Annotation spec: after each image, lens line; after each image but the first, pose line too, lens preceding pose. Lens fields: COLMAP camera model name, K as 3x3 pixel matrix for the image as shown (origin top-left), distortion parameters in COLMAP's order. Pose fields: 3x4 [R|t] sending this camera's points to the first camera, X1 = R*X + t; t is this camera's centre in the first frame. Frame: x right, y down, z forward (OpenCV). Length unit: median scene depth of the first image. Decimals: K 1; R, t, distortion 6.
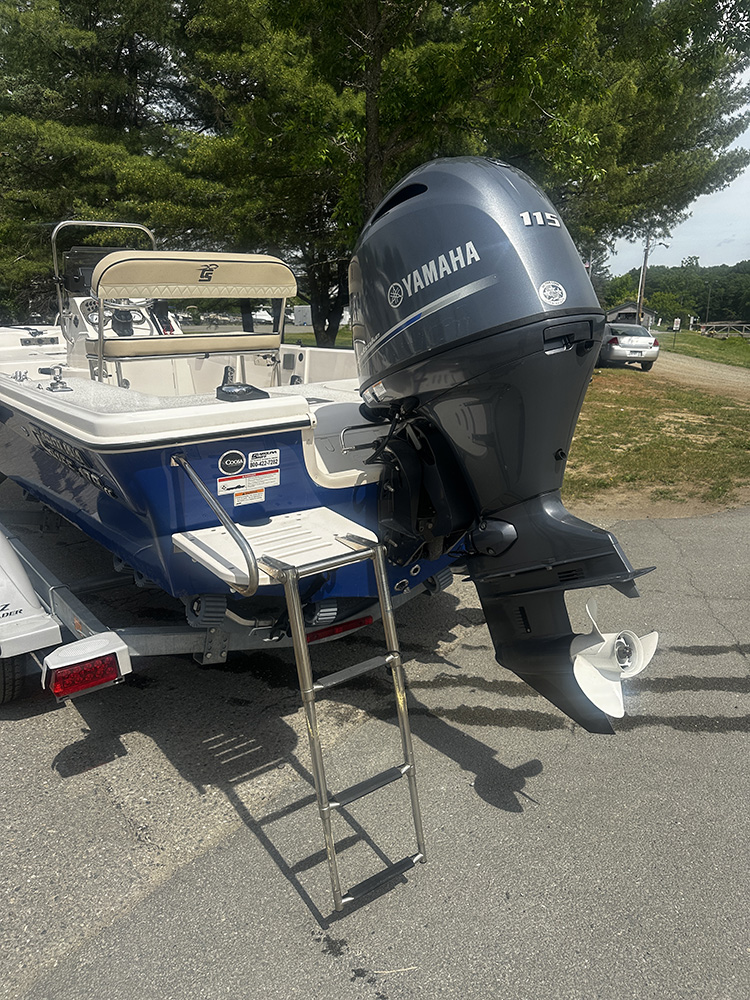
lens RADIAL K [[723.6, 0, 389.8], [0, 723.6, 501.7], [0, 0, 1]] dist [0.072088, -0.117214]
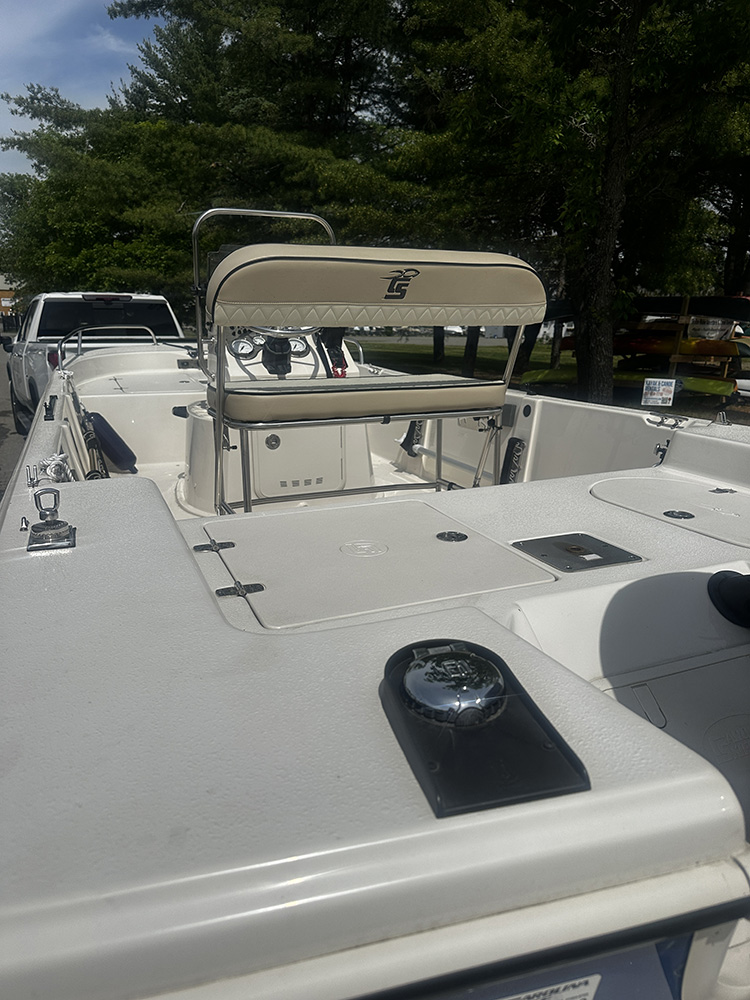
lens RADIAL K [[723.6, 0, 389.8], [0, 723.6, 501.7], [0, 0, 1]] dist [0.072088, -0.117214]
pose [[0.968158, 0.083369, -0.236051, -0.044856], [-0.086841, 0.996213, -0.004329, -0.057754], [0.234797, 0.024690, 0.971731, 0.184160]]
